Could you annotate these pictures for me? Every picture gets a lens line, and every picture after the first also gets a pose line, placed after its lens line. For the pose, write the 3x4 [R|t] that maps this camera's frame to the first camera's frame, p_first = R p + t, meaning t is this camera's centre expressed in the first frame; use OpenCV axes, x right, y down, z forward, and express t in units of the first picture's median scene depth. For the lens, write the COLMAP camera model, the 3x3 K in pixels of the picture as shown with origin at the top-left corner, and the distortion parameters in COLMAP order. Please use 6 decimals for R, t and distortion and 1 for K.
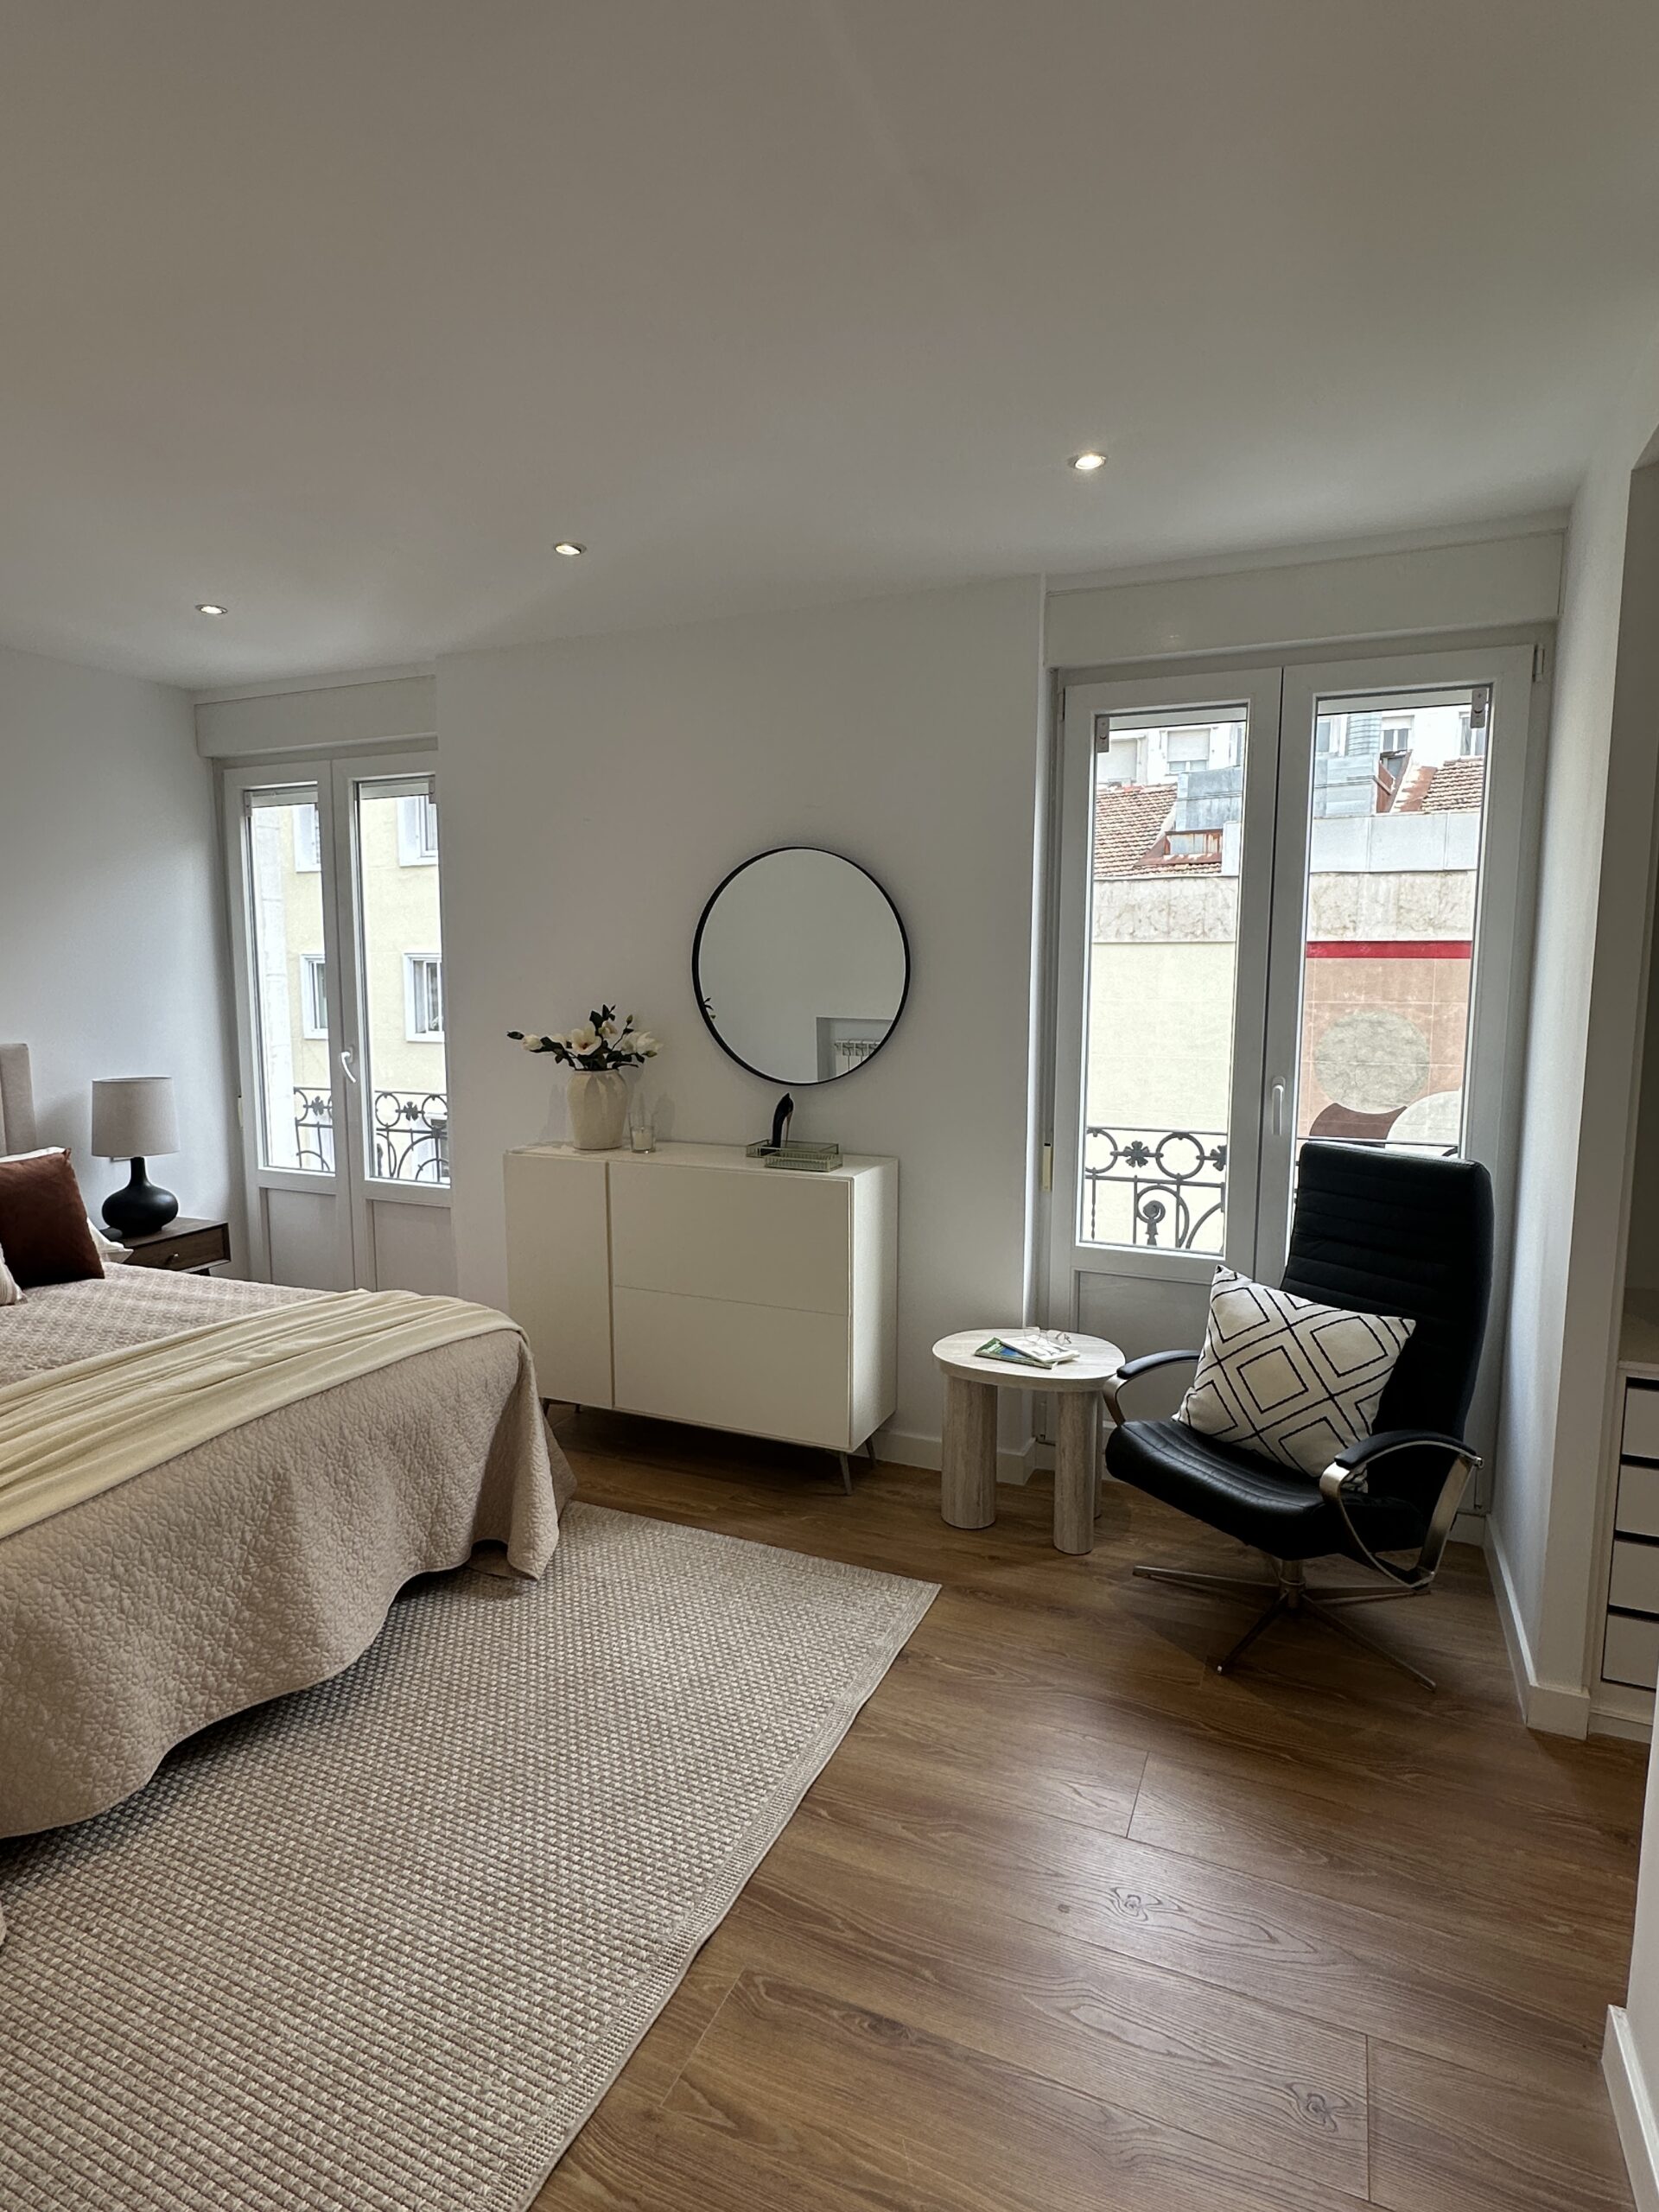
lens RADIAL K [[1170.2, 0, 834.1], [0, 1170.2, 1119.5], [0, 0, 1]] dist [-0.007252, -0.000196]
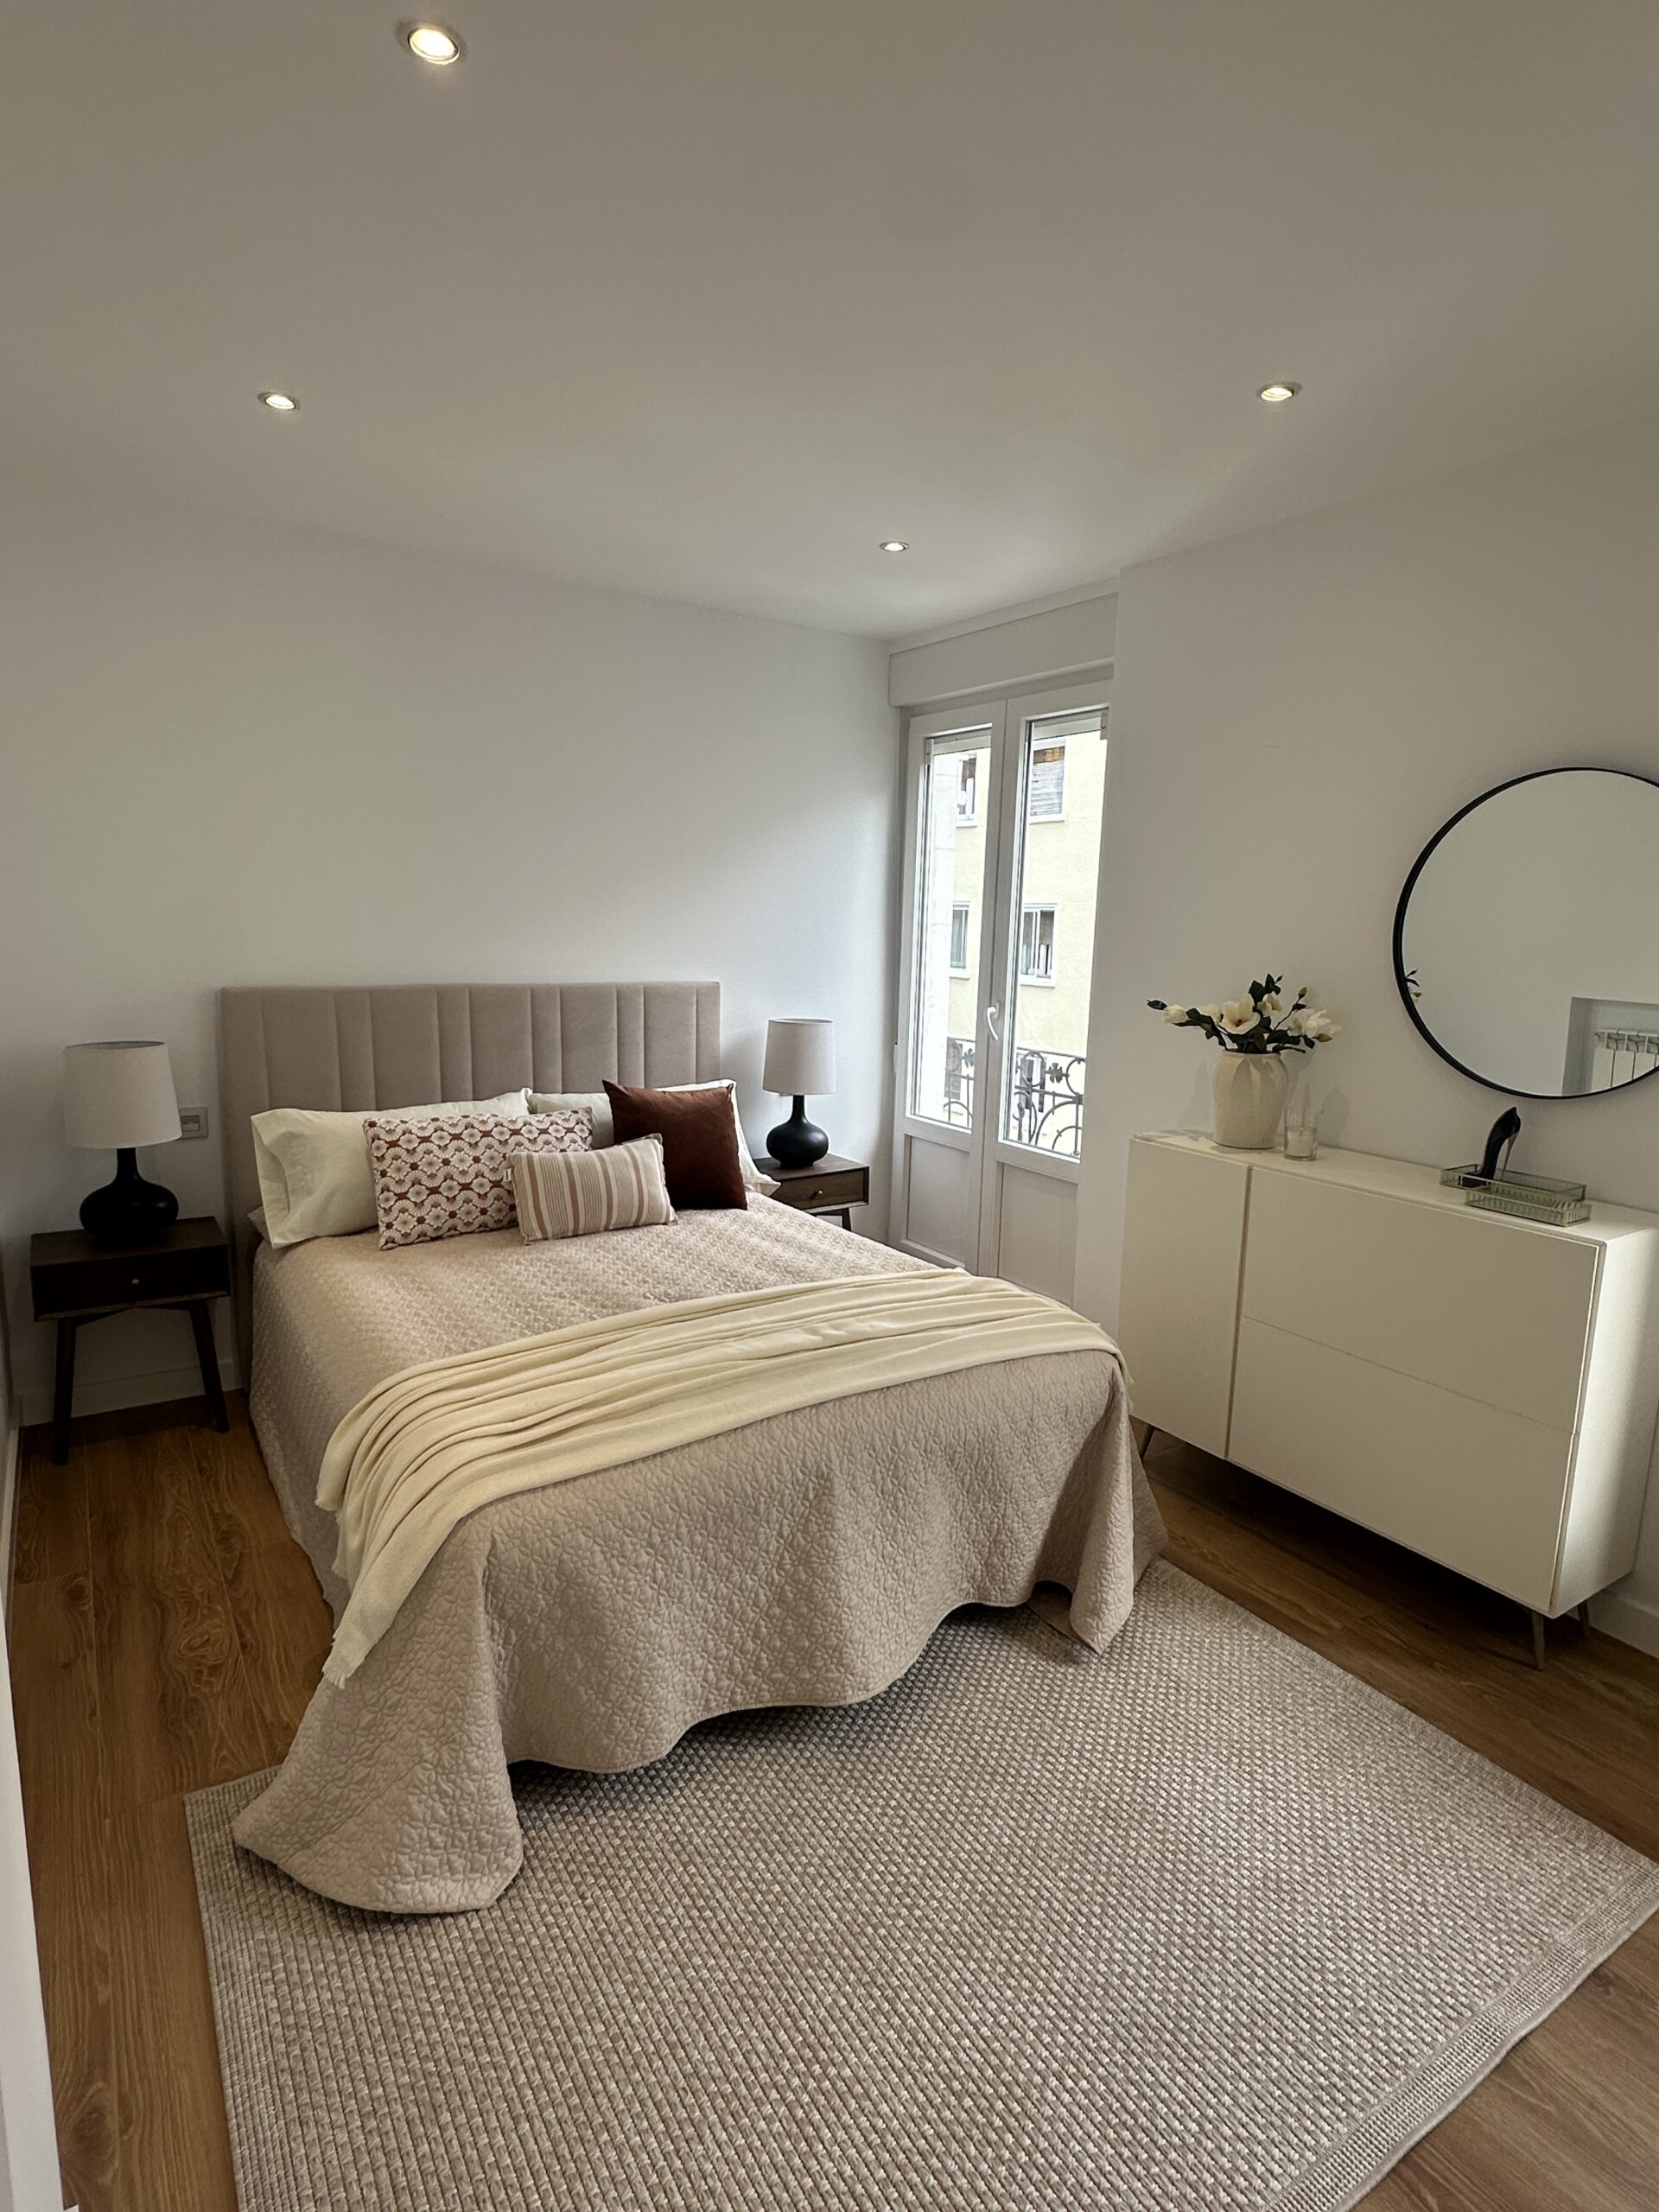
lens RADIAL K [[1176.0, 0, 829.5], [0, 1176.0, 1106.0], [0, 0, 1]] dist [-0.003200, 0.000066]
pose [[0.837316, 0.109753, -0.535589, -0.004933], [-0.094811, 0.993949, 0.055456, -0.025739], [0.538435, 0.004346, 0.842656, 0.162450]]
